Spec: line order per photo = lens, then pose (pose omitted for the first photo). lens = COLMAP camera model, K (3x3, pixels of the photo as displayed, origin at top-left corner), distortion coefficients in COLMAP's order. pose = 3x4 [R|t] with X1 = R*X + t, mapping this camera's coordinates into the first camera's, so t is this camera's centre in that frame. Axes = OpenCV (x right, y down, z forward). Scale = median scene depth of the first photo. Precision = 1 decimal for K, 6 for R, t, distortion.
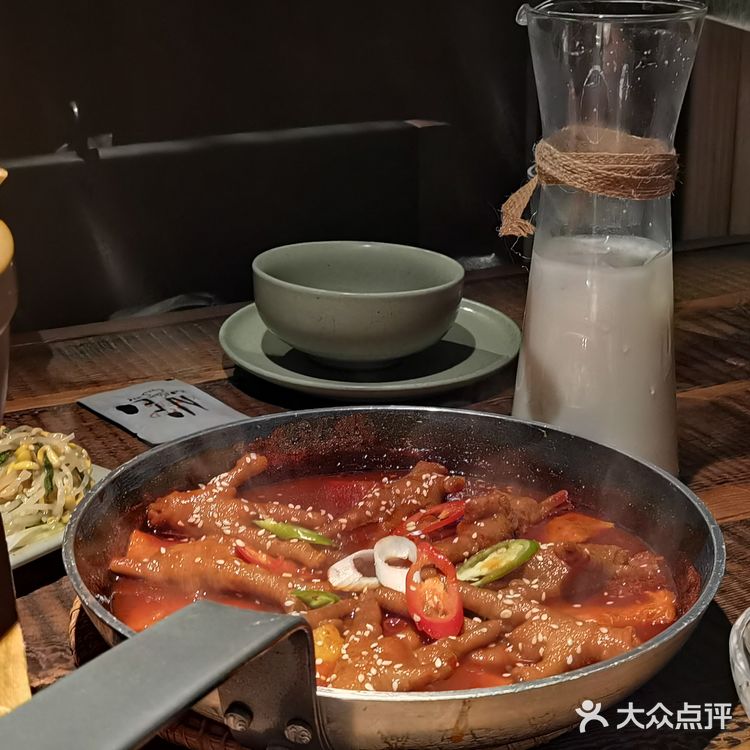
lens RADIAL K [[1584.6, 0, 375.0], [0, 1584.6, 376.3], [0, 0, 1]] dist [-0.032225, 0.000000]
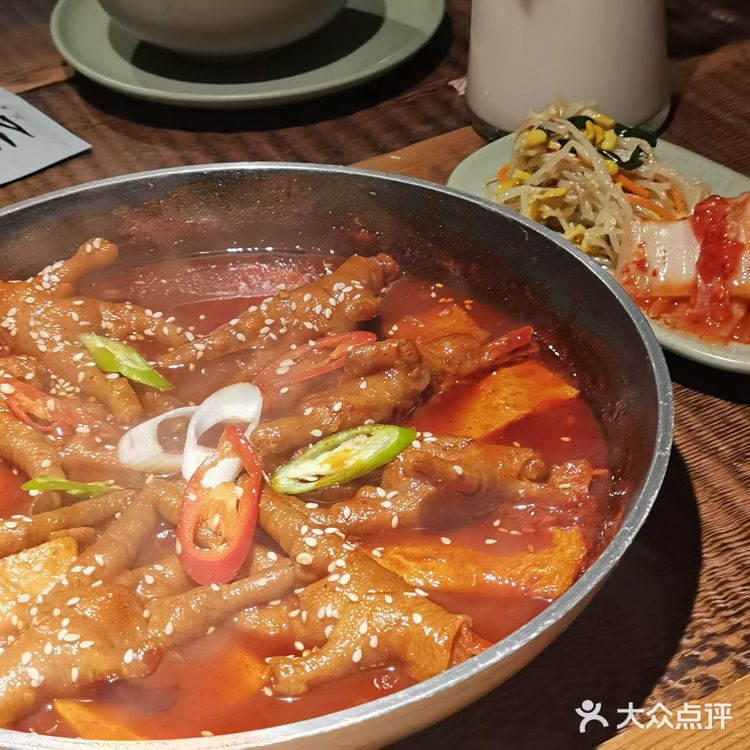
lens RADIAL K [[1584.6, 0, 374.4], [0, 1584.6, 371.9], [0, 0, 1]] dist [-0.032225, 0.000000]
pose [[0.962170, 0.122470, -0.243371, 0.236804], [-0.049216, 0.956707, 0.286861, -0.110998], [0.267967, -0.264031, 0.926543, 0.344519]]
